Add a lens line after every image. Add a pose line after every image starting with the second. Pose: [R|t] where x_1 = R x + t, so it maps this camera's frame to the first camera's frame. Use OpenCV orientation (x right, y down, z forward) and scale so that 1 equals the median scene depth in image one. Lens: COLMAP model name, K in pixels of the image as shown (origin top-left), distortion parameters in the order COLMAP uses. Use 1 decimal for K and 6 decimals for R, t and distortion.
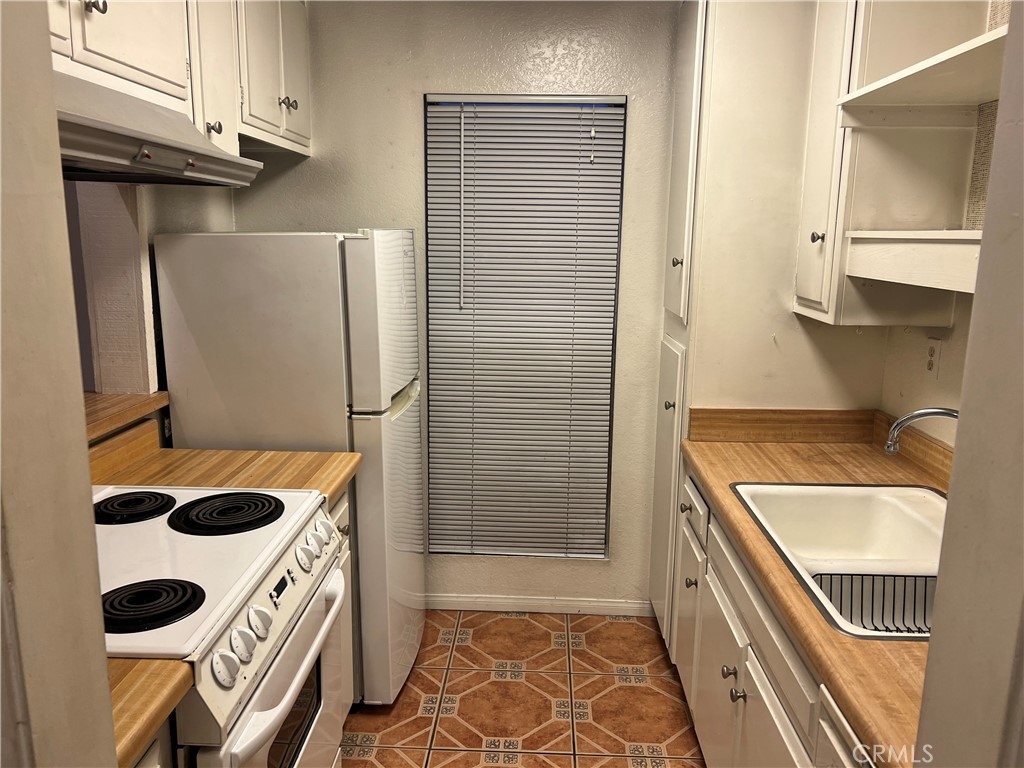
lens RADIAL K [[784.3, 0, 510.1], [0, 784.3, 385.2], [0, 0, 1]] dist [-0.003207, -0.007610]
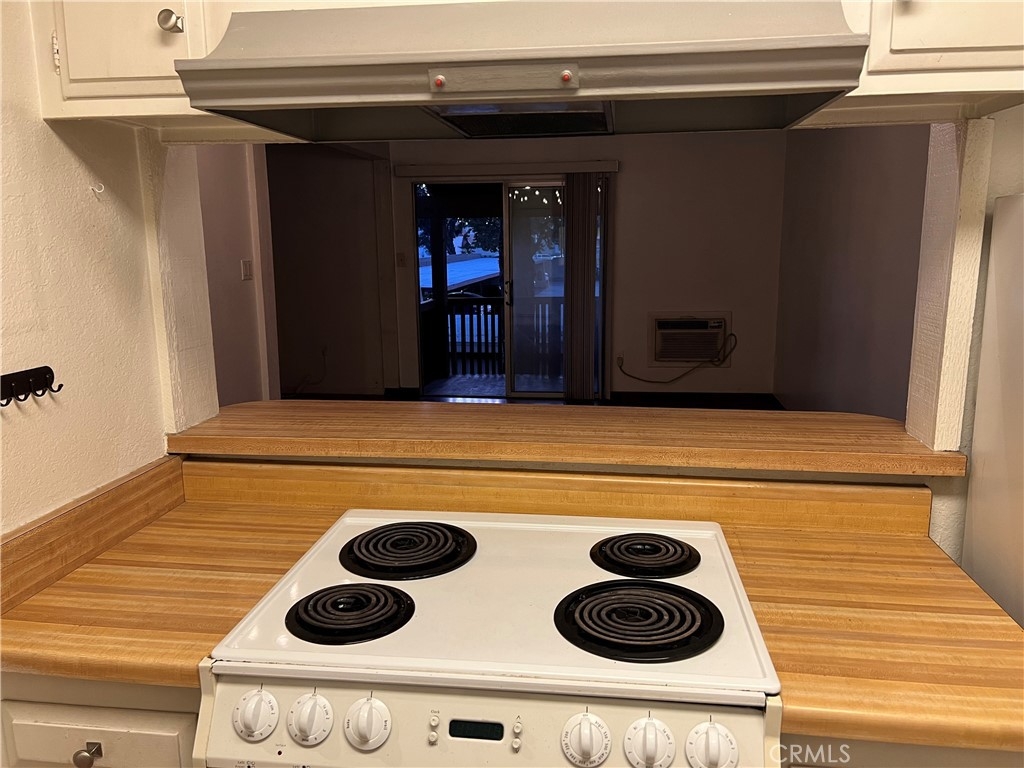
lens RADIAL K [[784.3, 0, 509.1], [0, 784.3, 384.8], [0, 0, 1]] dist [-0.003207, -0.007610]
pose [[-0.097017, 0.173675, -0.980013, 0.209384], [-0.188046, 0.963724, 0.189404, -0.104293], [0.977357, 0.202663, -0.060839, 0.739512]]
